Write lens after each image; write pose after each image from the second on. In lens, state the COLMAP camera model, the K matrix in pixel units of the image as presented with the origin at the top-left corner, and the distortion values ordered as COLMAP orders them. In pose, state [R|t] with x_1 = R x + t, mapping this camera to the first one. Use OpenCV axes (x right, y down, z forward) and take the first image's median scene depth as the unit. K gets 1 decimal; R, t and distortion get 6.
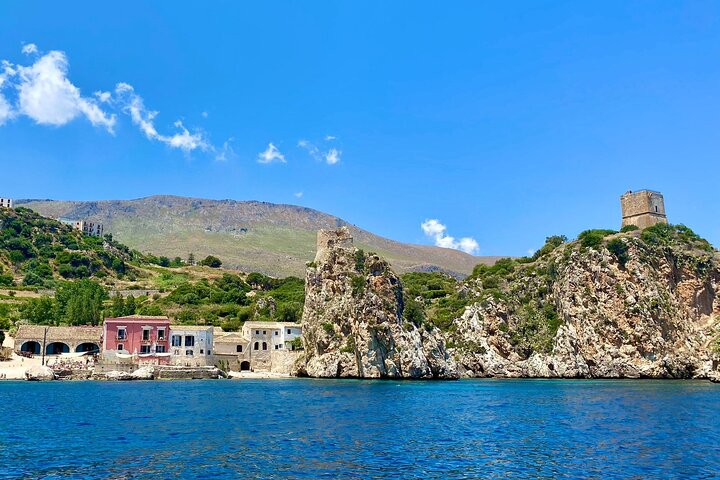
lens RADIAL K [[649.1, 0, 282.6], [0, 649.1, 228.4], [0, 0, 1]] dist [0.014061, -0.011095]
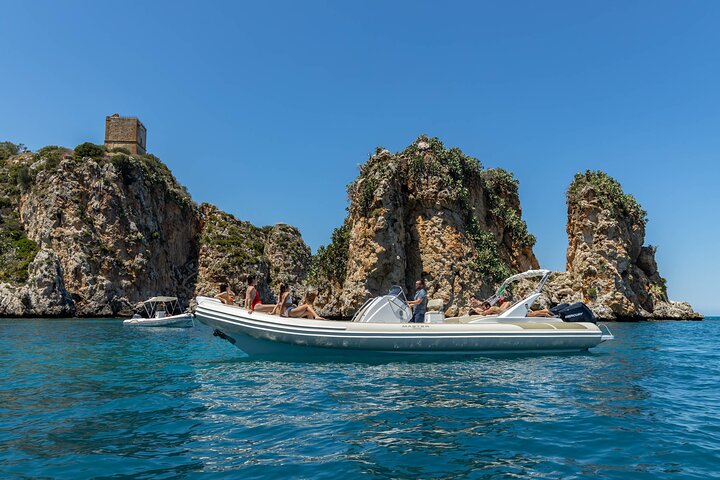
lens RADIAL K [[526.1, 0, 361.7], [0, 526.1, 266.0], [0, 0, 1]] dist [0.004046, 0.003638]
pose [[0.410564, 0.082822, 0.908062, 0.029639], [-0.196287, 0.980546, -0.000685, 0.098844], [-0.890454, -0.177960, 0.418834, 0.419214]]
